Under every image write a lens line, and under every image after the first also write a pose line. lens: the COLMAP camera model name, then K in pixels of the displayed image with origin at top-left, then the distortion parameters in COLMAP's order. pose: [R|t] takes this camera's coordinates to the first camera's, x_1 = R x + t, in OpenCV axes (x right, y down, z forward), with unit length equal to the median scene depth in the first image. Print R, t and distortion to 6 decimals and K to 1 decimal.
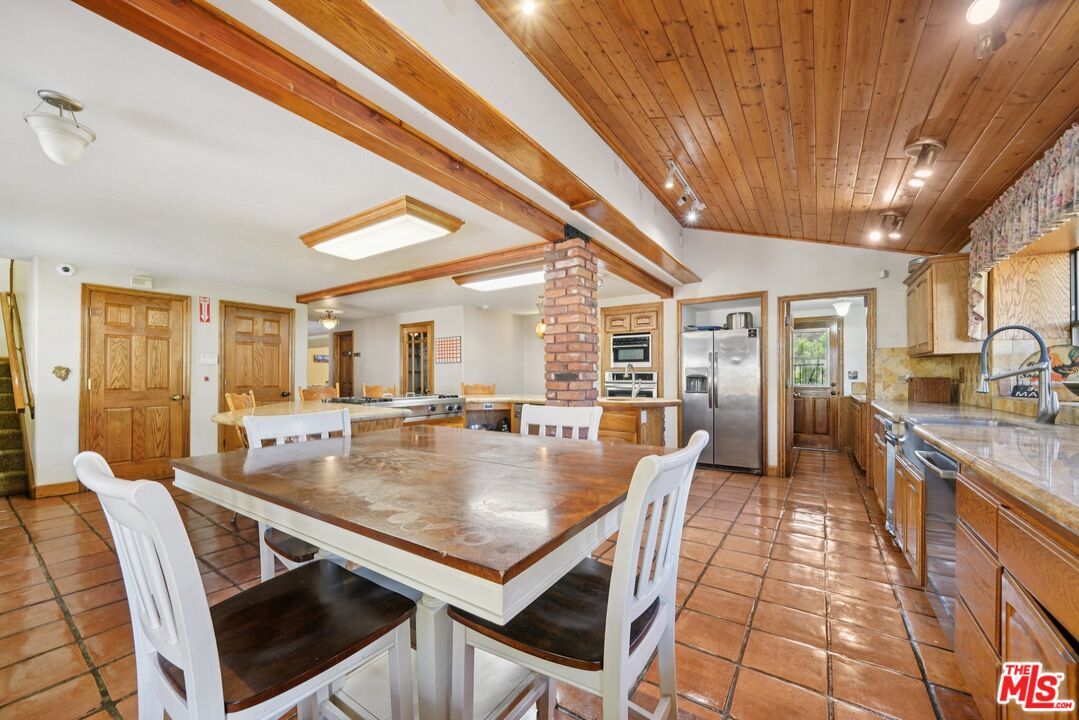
lens RADIAL K [[411.4, 0, 537.0], [0, 411.4, 371.0], [0, 0, 1]] dist [-0.010024, 0.000140]
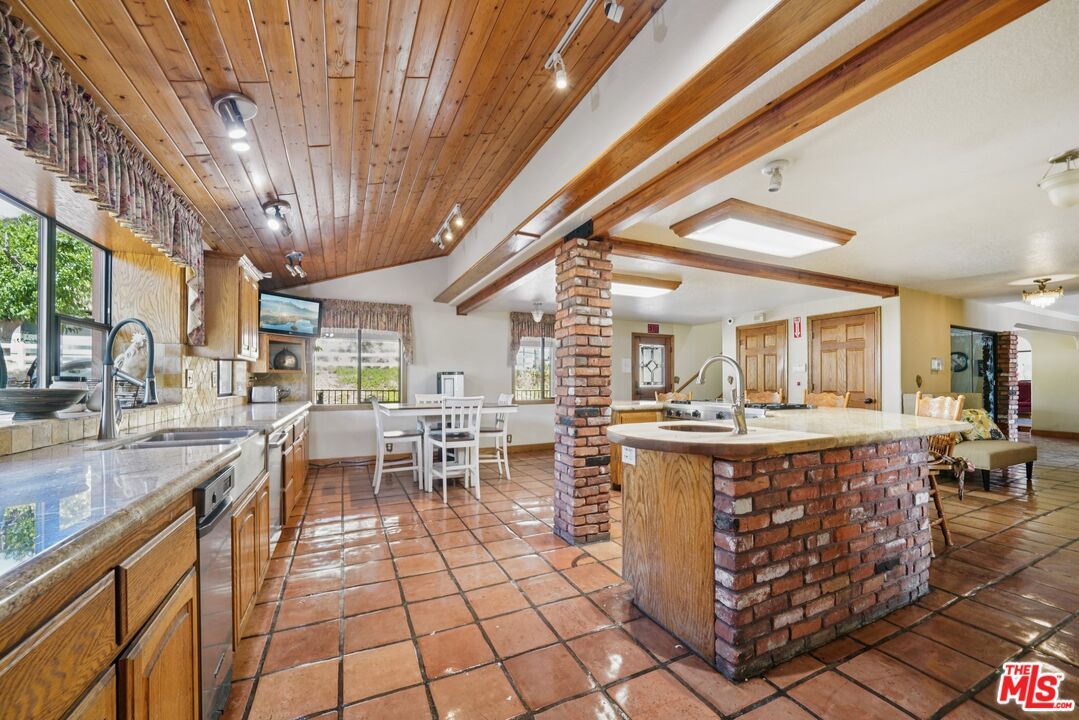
lens RADIAL K [[411.4, 0, 529.6], [0, 411.4, 377.8], [0, 0, 1]] dist [-0.010024, 0.000140]
pose [[-0.517122, -0.005196, -0.855896, 0.642367], [0.011937, 0.999841, -0.013283, 0.007508], [0.855828, -0.017086, -0.516978, 0.924006]]
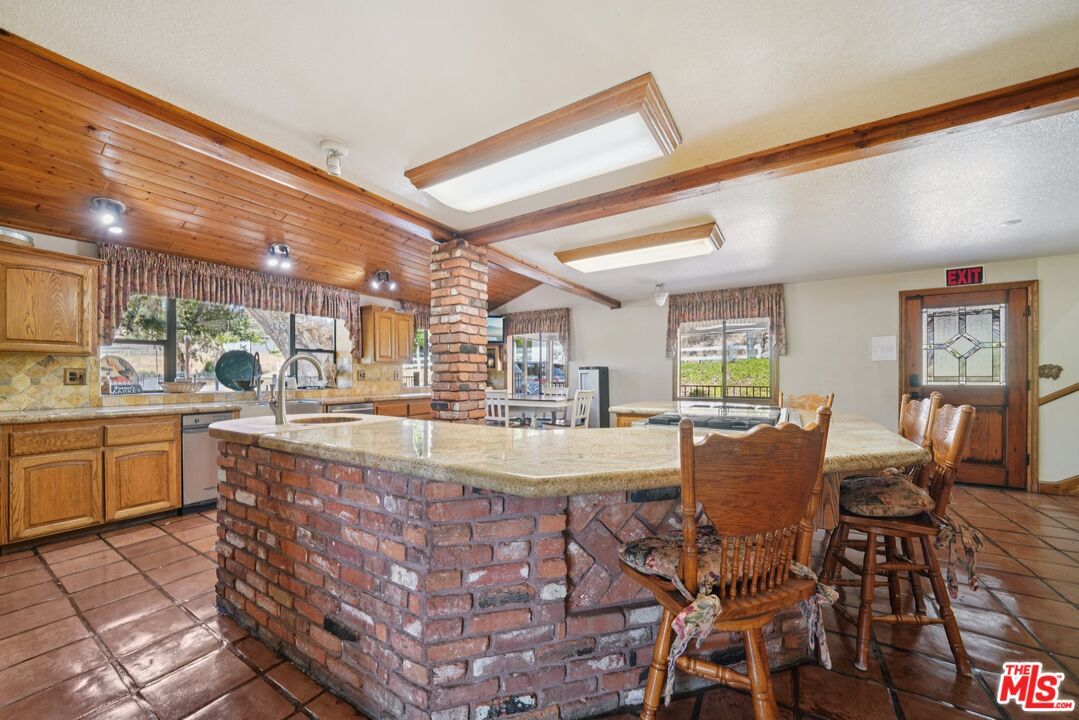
lens RADIAL K [[411.4, 0, 528.2], [0, 411.4, 376.6], [0, 0, 1]] dist [-0.010024, 0.000140]
pose [[-0.999843, 0.005056, -0.017004, -0.045948], [0.005222, 0.999939, -0.009761, 0.012163], [0.016953, -0.009849, -0.999808, 1.332163]]
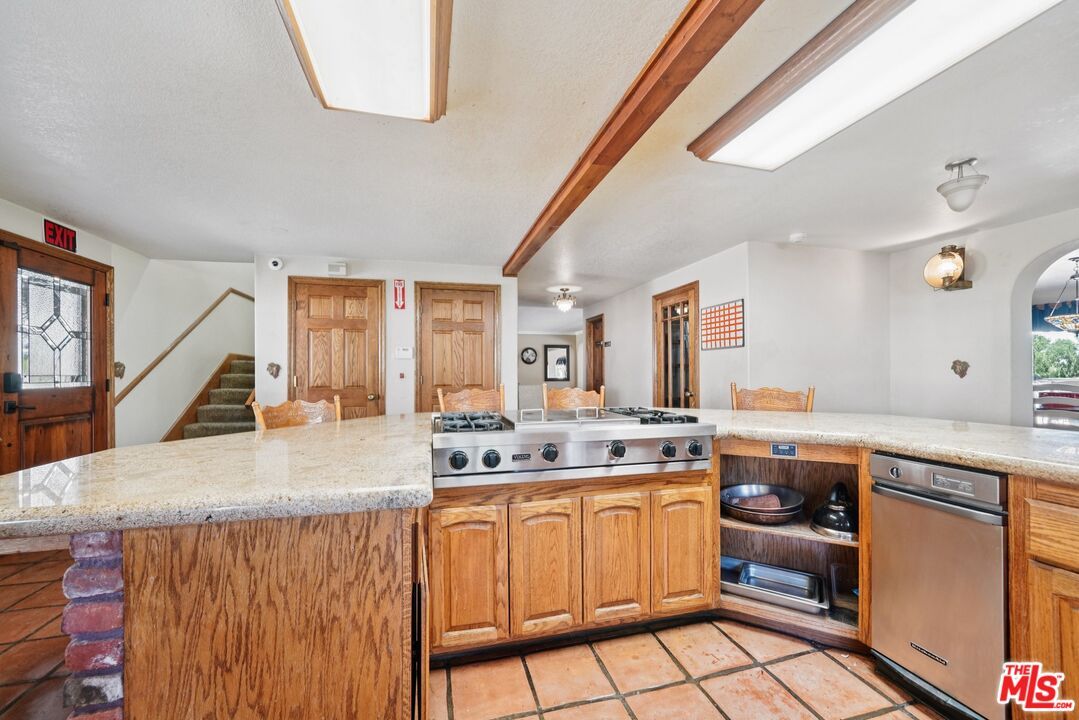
lens RADIAL K [[411.4, 0, 533.8], [0, 411.4, 371.0], [0, 0, 1]] dist [-0.010024, 0.000140]
pose [[0.741499, -0.004607, -0.670938, -0.033692], [0.012243, 0.999903, 0.006665, 0.006493], [0.670842, -0.013156, 0.741483, 0.539911]]
